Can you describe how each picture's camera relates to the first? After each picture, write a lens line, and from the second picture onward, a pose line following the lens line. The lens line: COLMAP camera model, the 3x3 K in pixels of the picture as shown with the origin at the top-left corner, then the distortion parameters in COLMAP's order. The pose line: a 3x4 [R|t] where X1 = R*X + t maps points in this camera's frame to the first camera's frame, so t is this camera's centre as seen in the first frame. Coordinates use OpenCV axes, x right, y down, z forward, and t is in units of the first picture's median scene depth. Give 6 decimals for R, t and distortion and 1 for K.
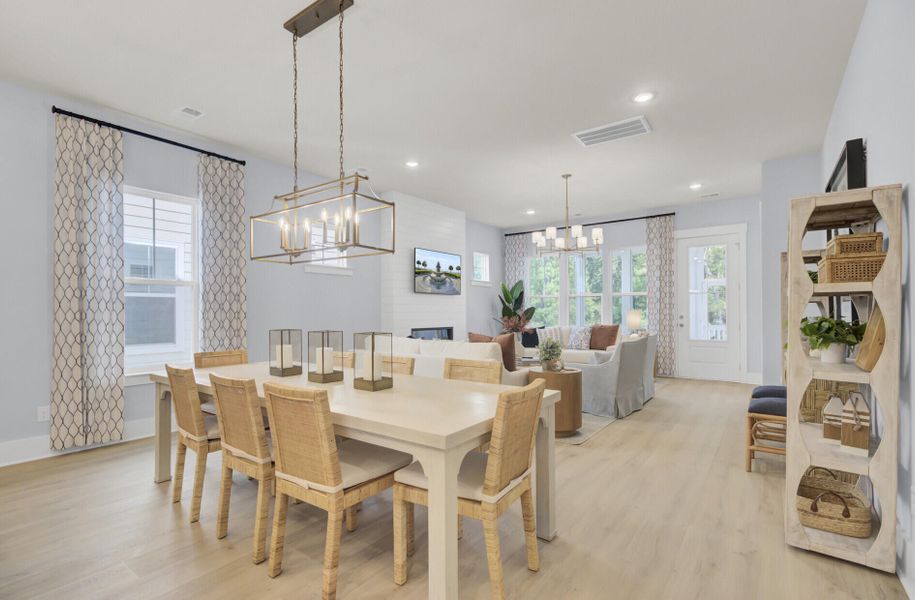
lens RADIAL K [[423.6, 0, 454.6], [0, 423.6, 313.2], [0, 0, 1]] dist [-0.009734, 0.001687]
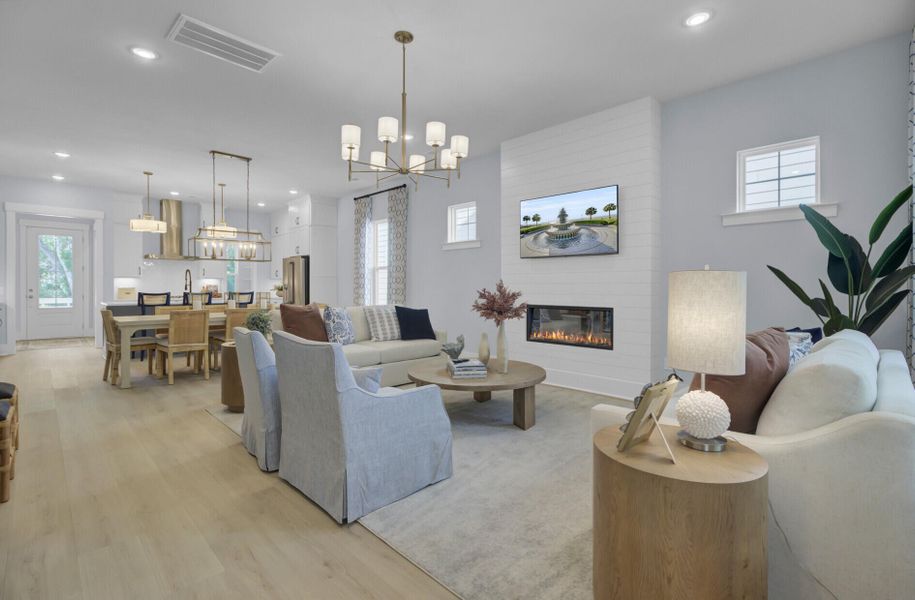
lens RADIAL K [[423.6, 0, 463.1], [0, 423.6, 289.3], [0, 0, 1]] dist [-0.009734, 0.001687]
pose [[-0.134617, 0.014615, -0.990790, 0.694879], [0.002774, 0.999893, 0.014373, -0.002214], [0.990894, -0.000814, -0.134643, 0.990310]]
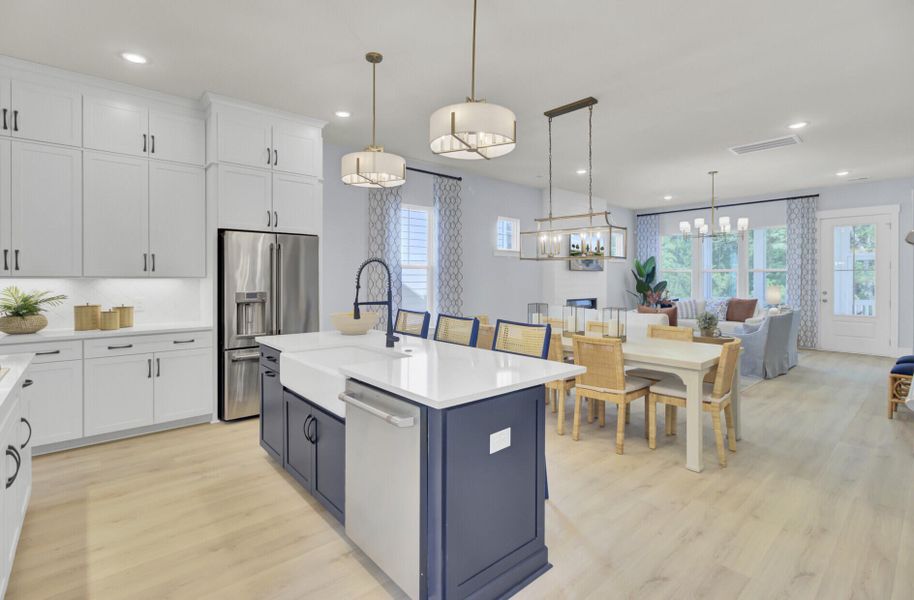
lens RADIAL K [[423.1, 0, 450.2], [0, 423.1, 281.9], [0, 0, 1]] dist [-0.009734, 0.001687]
pose [[0.975008, 0.008468, -0.222009, -0.159014], [-0.007099, 0.999951, 0.006964, -0.021455], [0.222057, -0.005214, 0.975020, -0.259518]]
